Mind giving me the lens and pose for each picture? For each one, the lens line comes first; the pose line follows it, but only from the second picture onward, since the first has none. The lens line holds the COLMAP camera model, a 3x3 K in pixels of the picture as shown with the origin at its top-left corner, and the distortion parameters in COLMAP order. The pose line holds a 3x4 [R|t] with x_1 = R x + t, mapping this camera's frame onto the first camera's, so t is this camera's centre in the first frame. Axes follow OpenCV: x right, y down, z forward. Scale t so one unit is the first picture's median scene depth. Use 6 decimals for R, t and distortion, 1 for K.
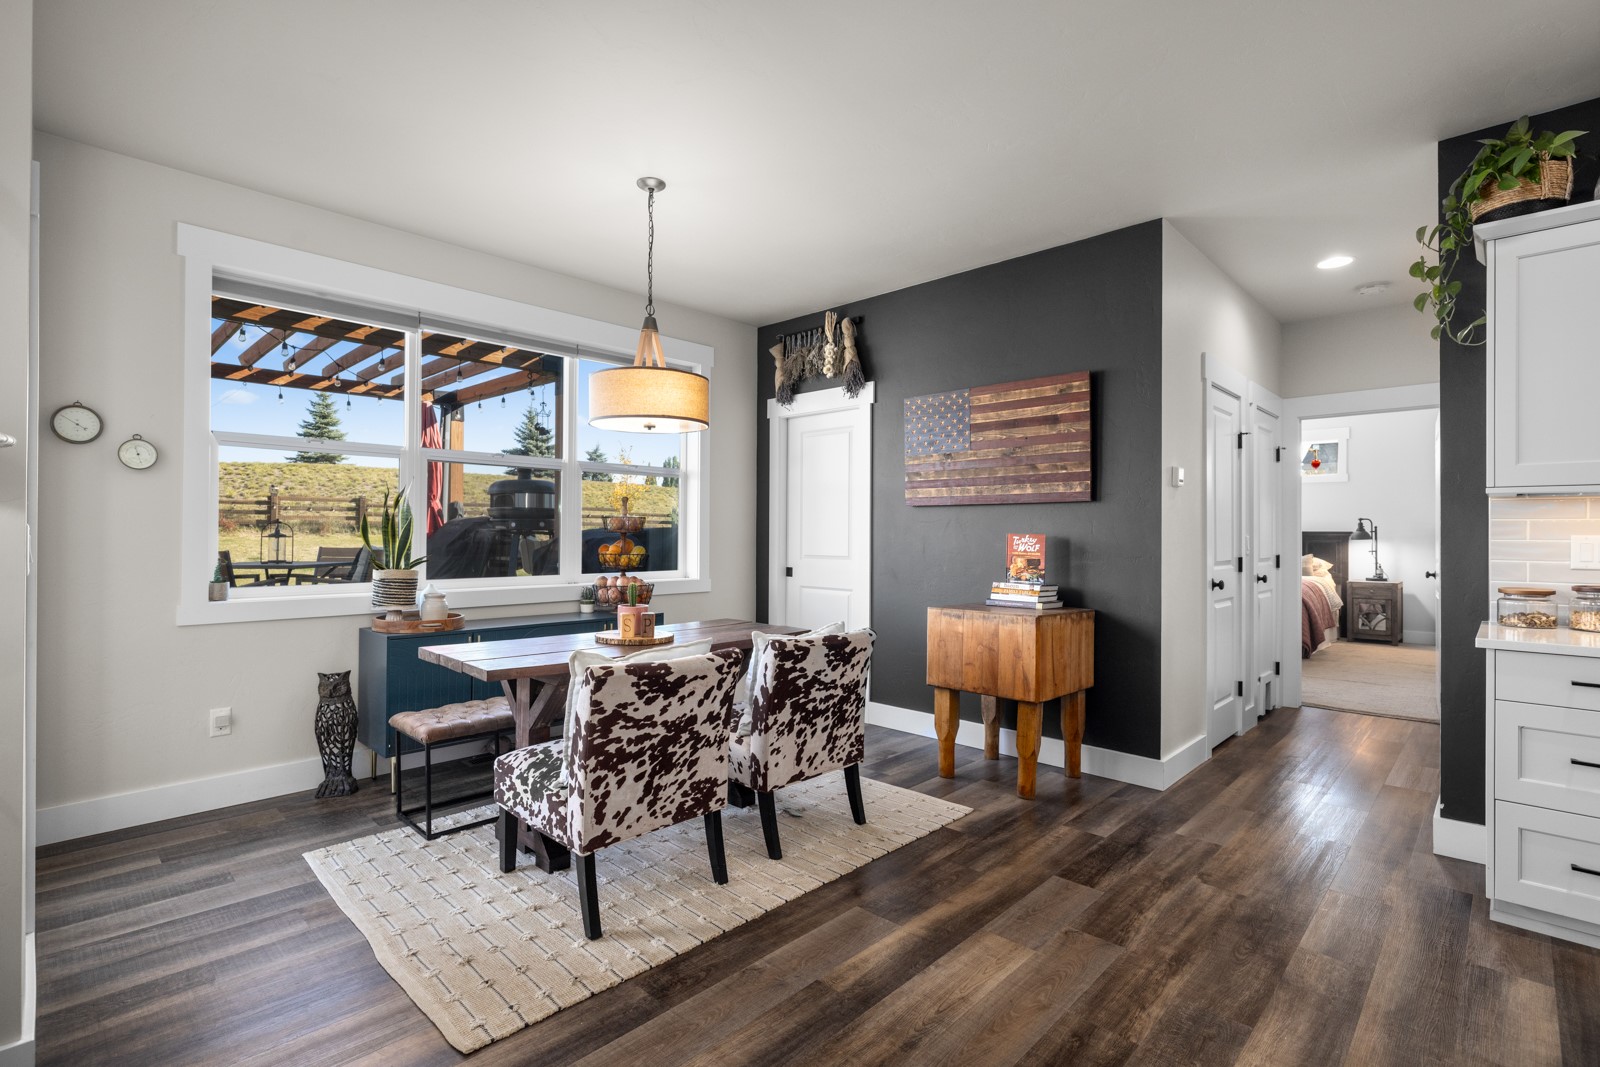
lens RADIAL K [[750.7, 0, 795.6], [0, 750.7, 530.1], [0, 0, 1]] dist [-0.000219, 0.000411]
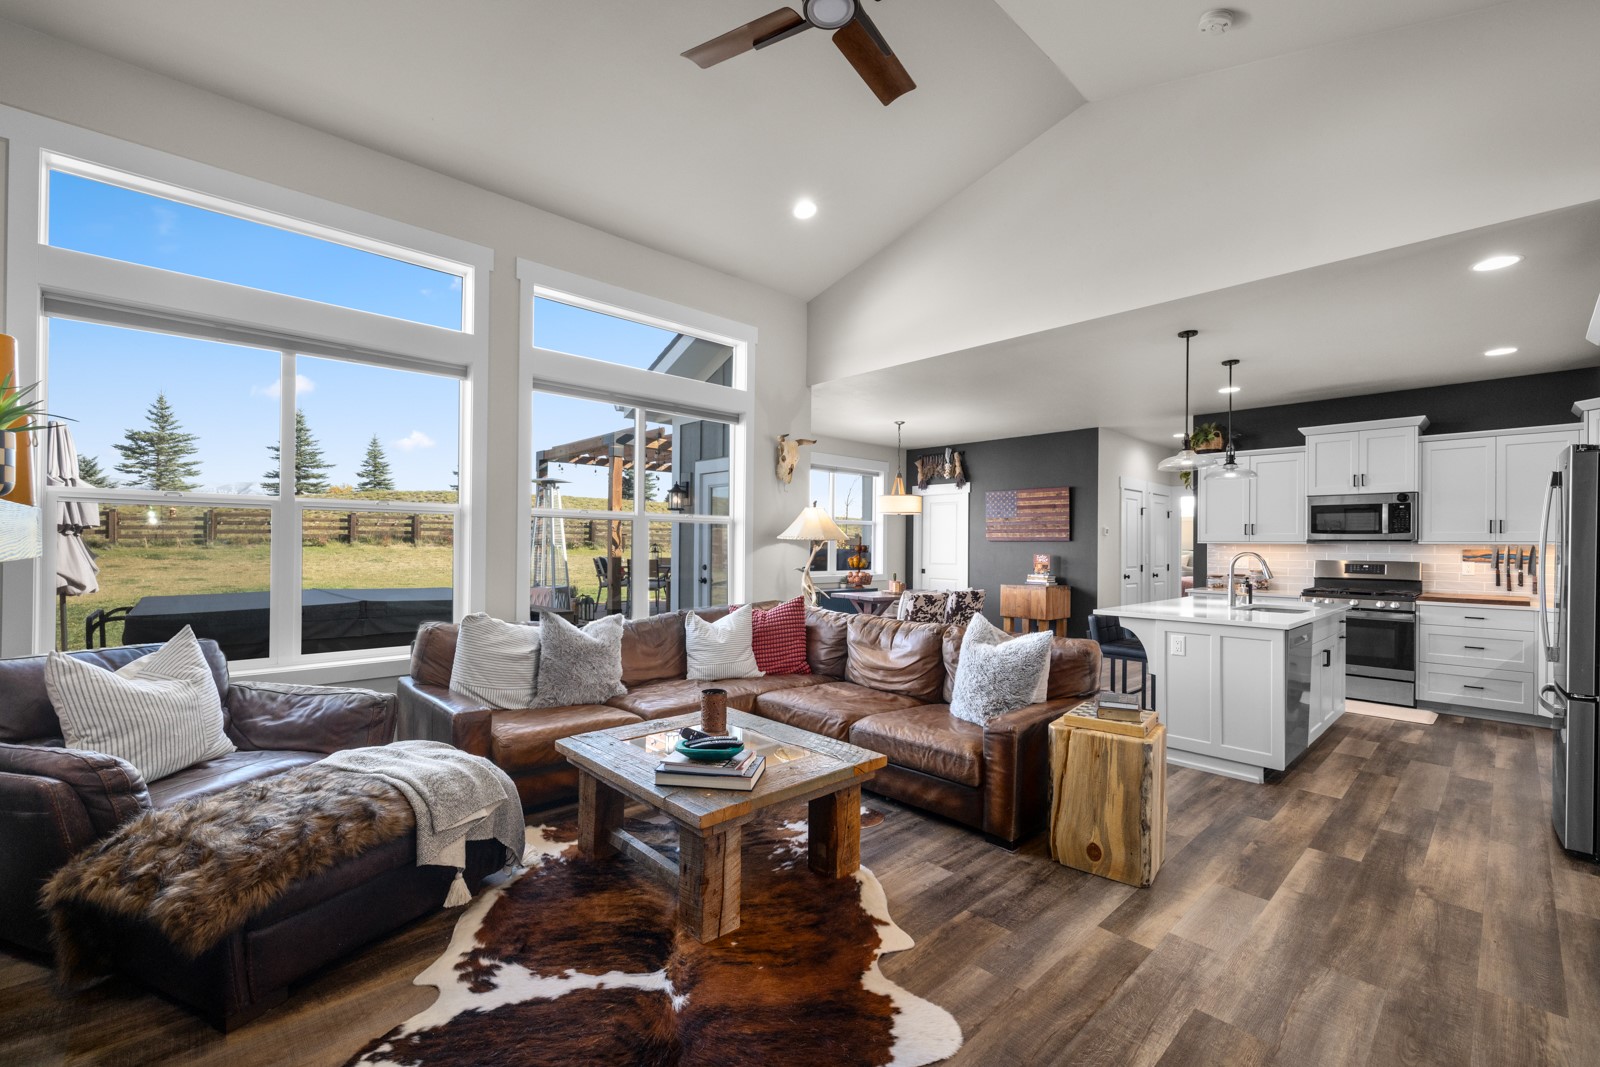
lens RADIAL K [[670.5, 0, 797.5], [0, 670.5, 541.0], [0, 0, 1]] dist [-0.000274, 0.000551]
pose [[0.999047, 0.006008, -0.043230, -0.385540], [-0.006134, 0.999977, -0.002780, -0.027157], [0.043212, 0.003042, 0.999061, -1.187955]]
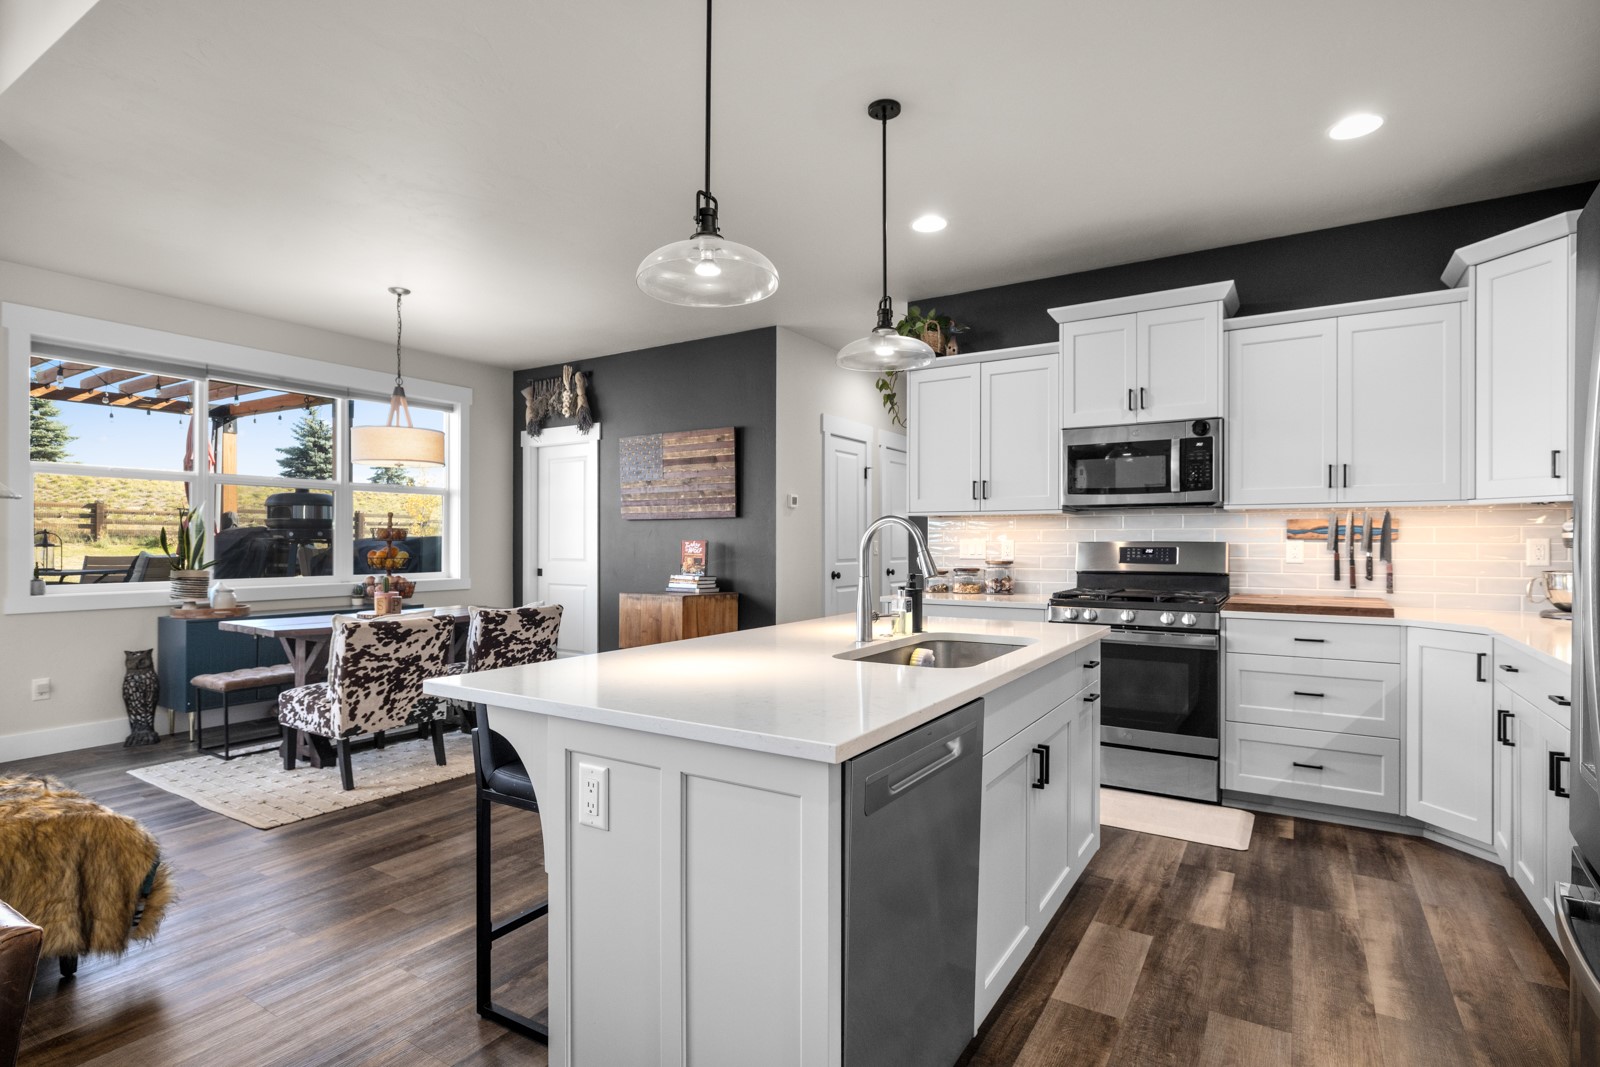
lens RADIAL K [[801.6, 0, 791.0], [0, 801.6, 541.5], [0, 0, 1]] dist [0.002824, -0.001048]
pose [[0.980344, -0.004531, 0.197241, 0.193846], [0.003599, 0.999981, 0.005080, 0.000209], [-0.197261, -0.004270, 0.980342, -0.522913]]
